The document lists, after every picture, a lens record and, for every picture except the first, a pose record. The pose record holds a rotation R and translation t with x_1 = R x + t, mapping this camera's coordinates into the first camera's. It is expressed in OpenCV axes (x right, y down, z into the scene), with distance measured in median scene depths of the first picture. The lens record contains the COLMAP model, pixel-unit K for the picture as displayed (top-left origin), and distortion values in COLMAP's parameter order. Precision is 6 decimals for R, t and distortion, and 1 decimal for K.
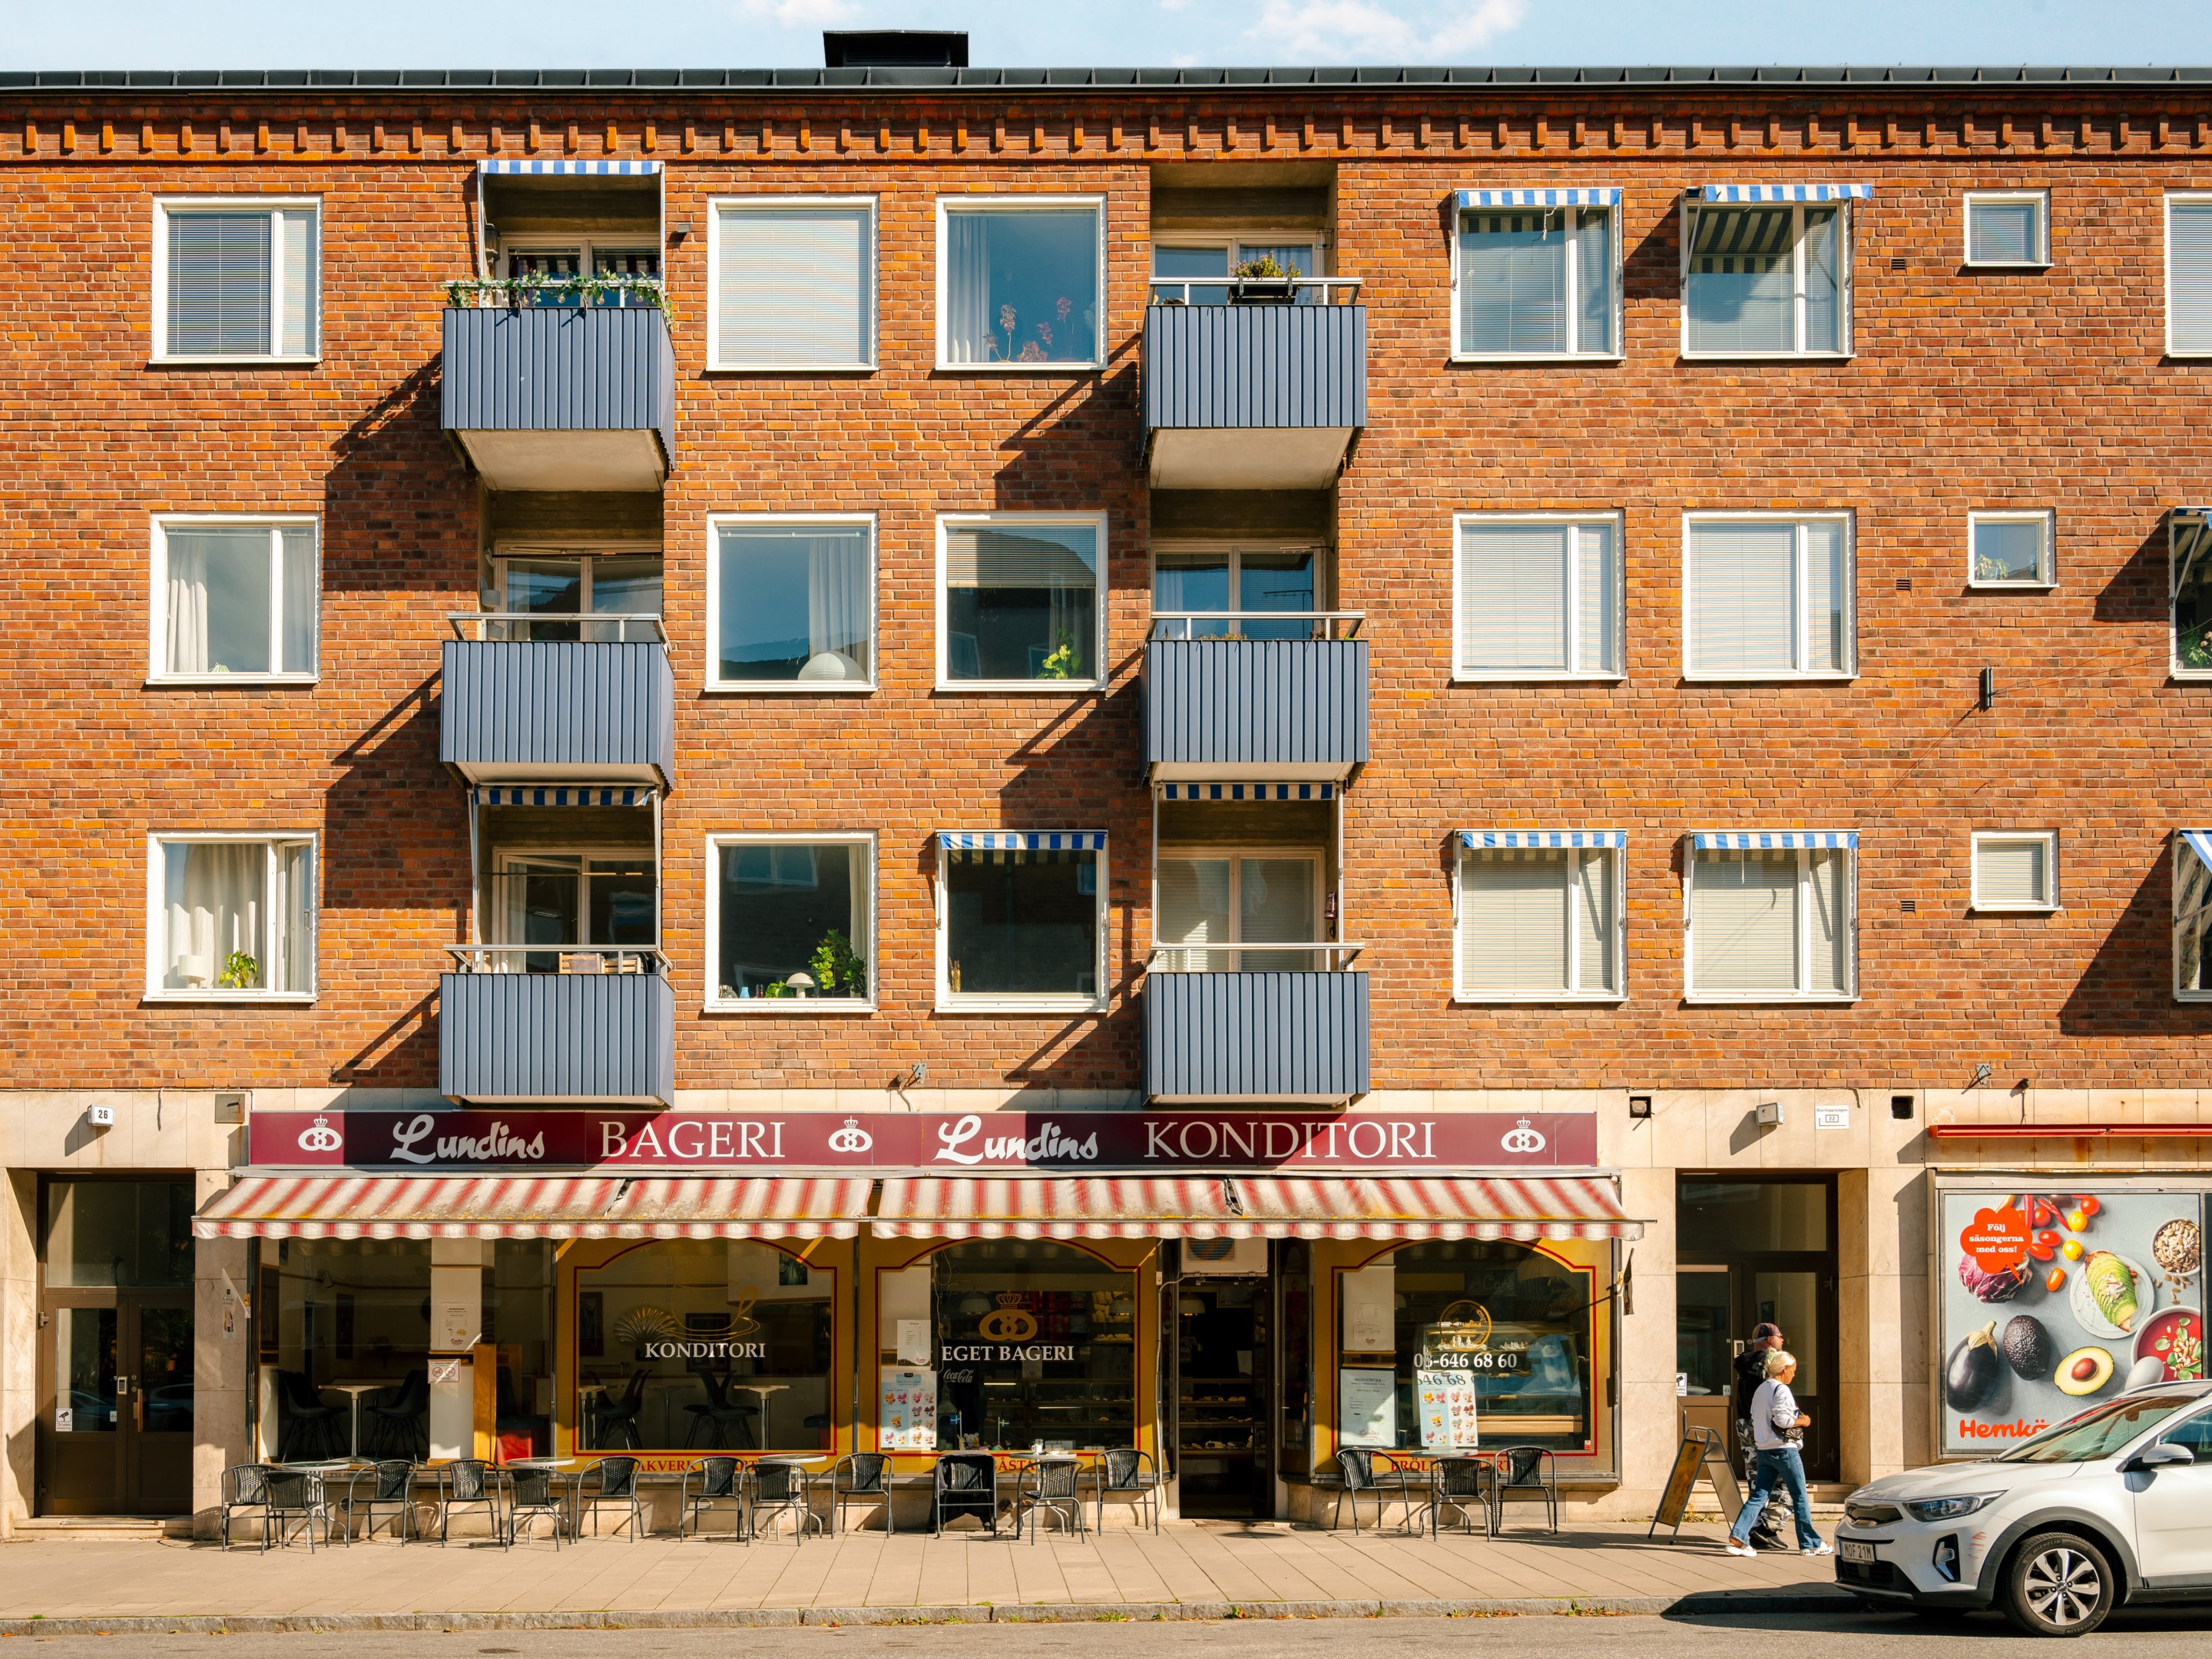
lens RADIAL K [[1733.3, 0, 1106.0], [0, 1733.3, 829.5], [0, 0, 1]] dist [0.011420, 0.009395]
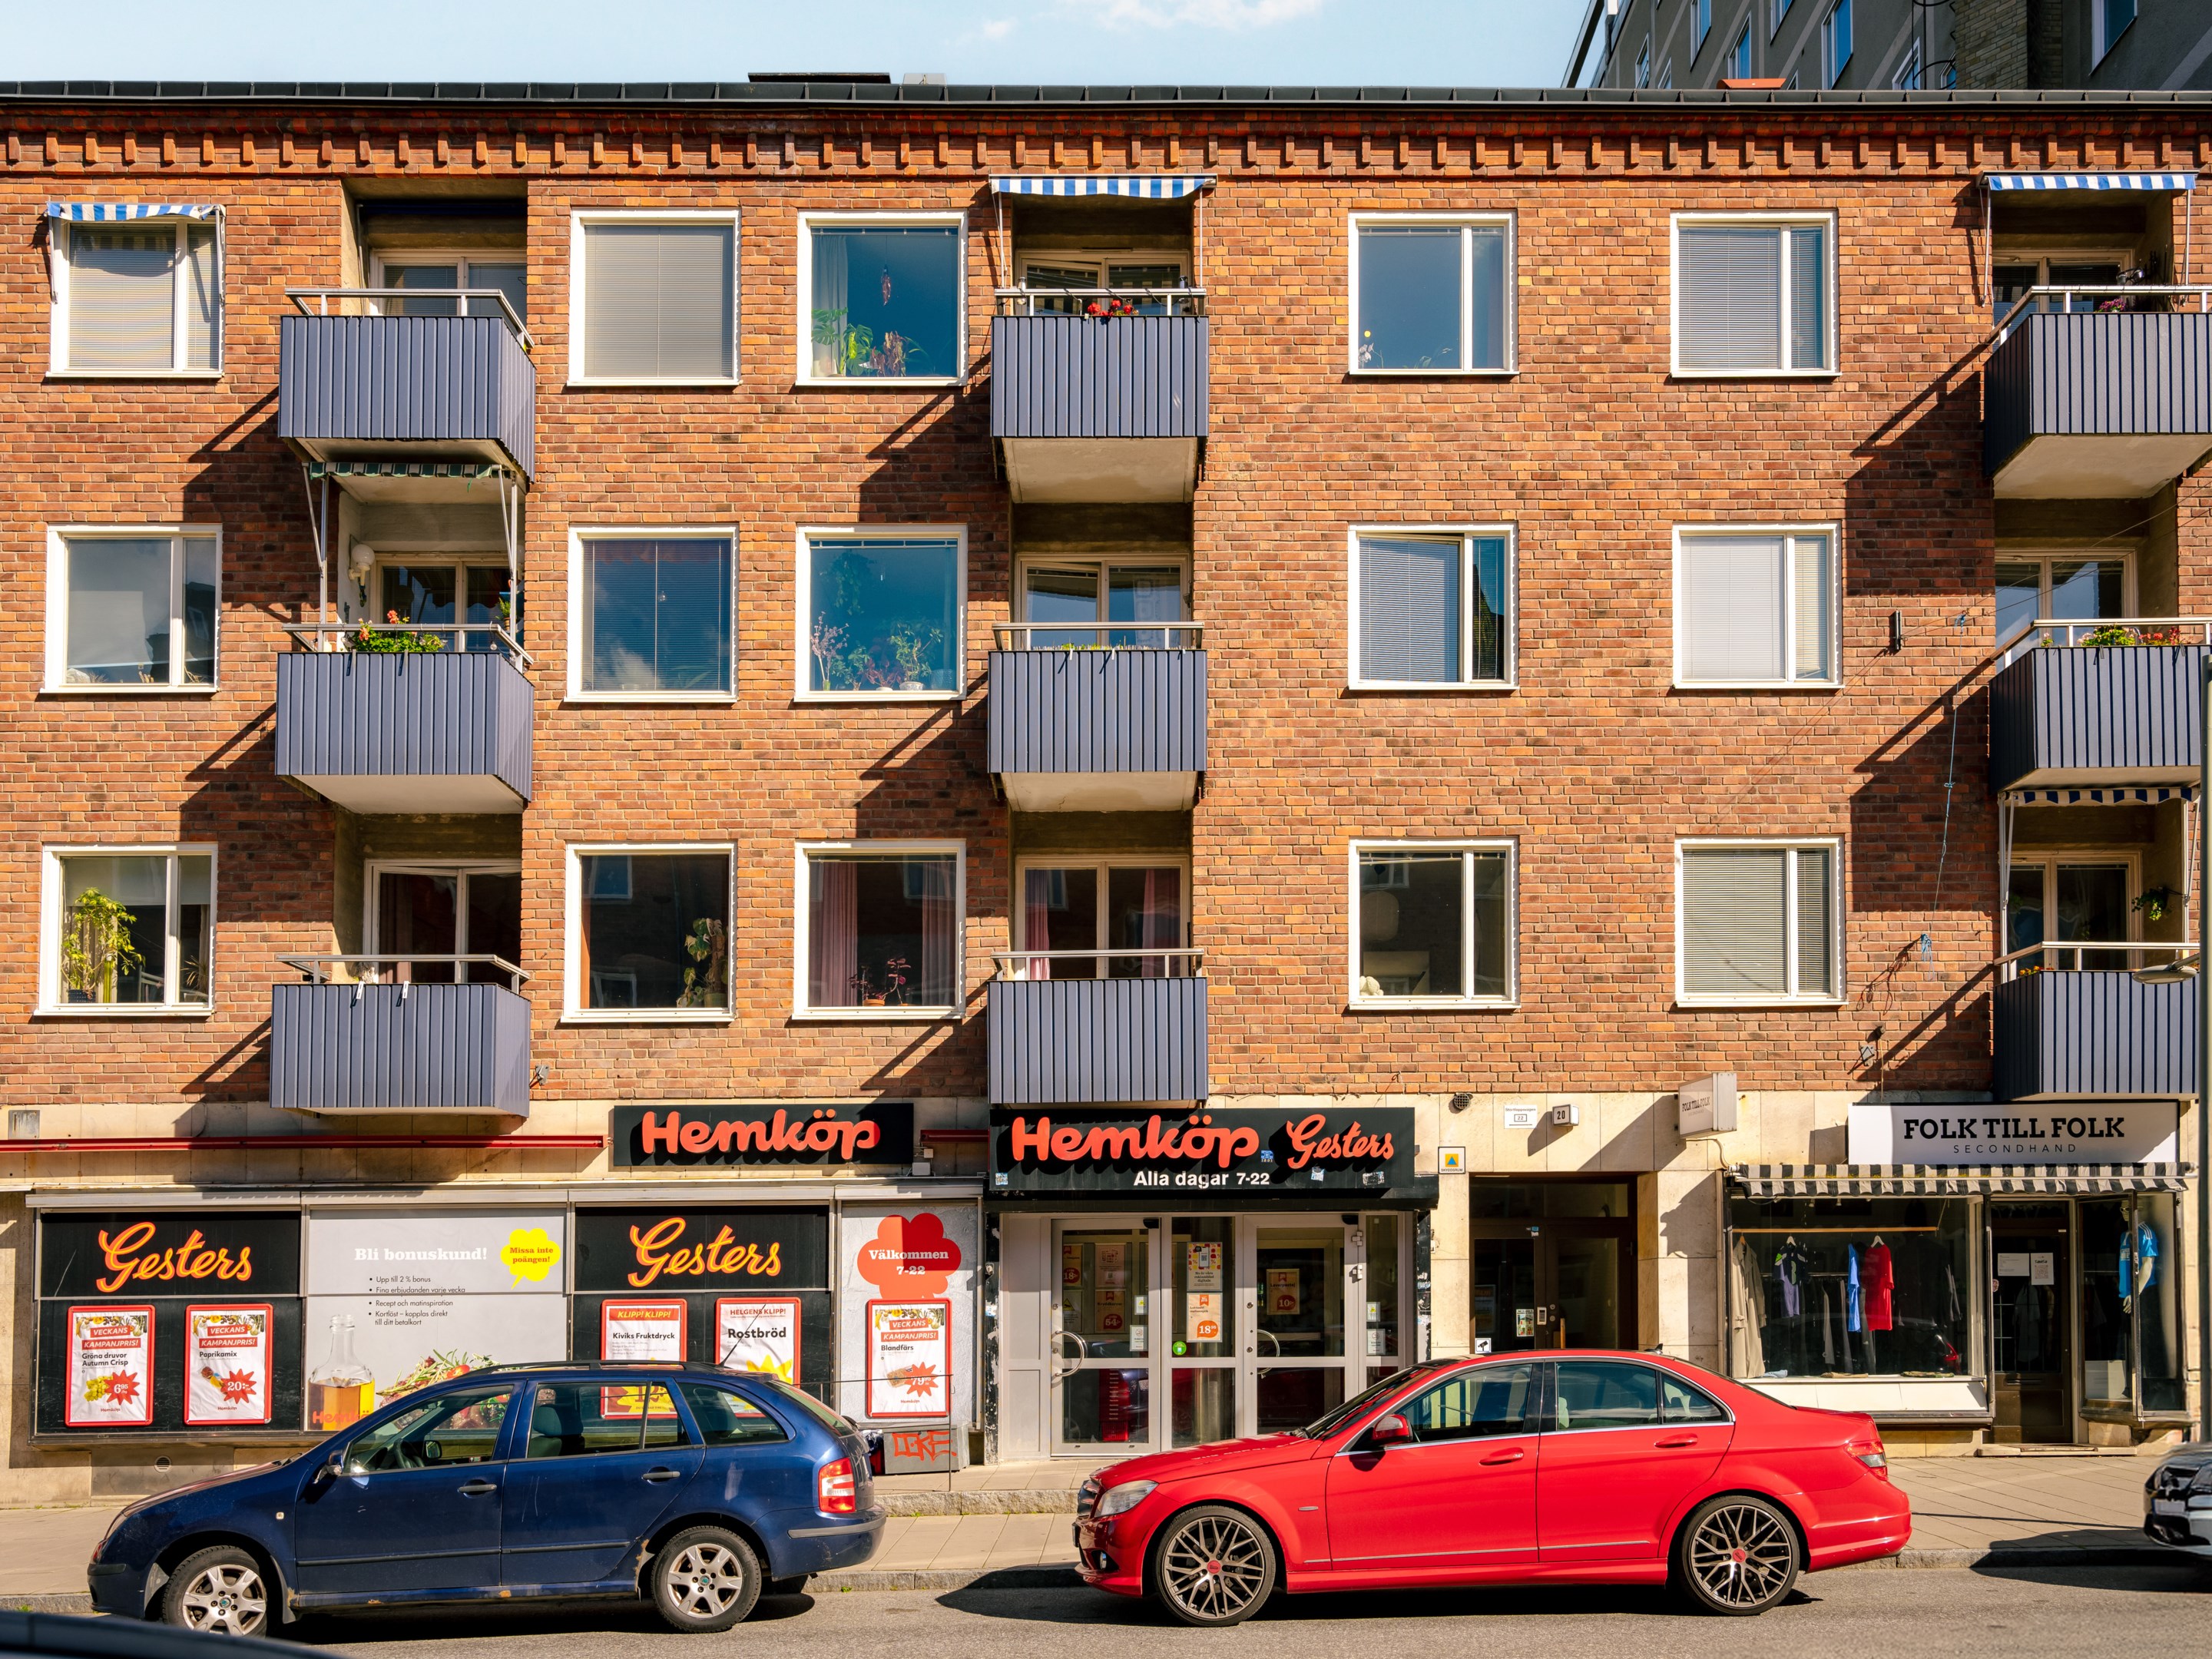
lens RADIAL K [[1716.4, 0, 1106.0], [0, 1716.4, 829.5], [0, 0, 1]] dist [0.009149, 0.006917]
pose [[0.999713, -0.003244, 0.023720, -0.320591], [0.003360, 0.999983, -0.004843, 0.000766], [-0.023704, 0.004922, 0.999707, 0.000802]]
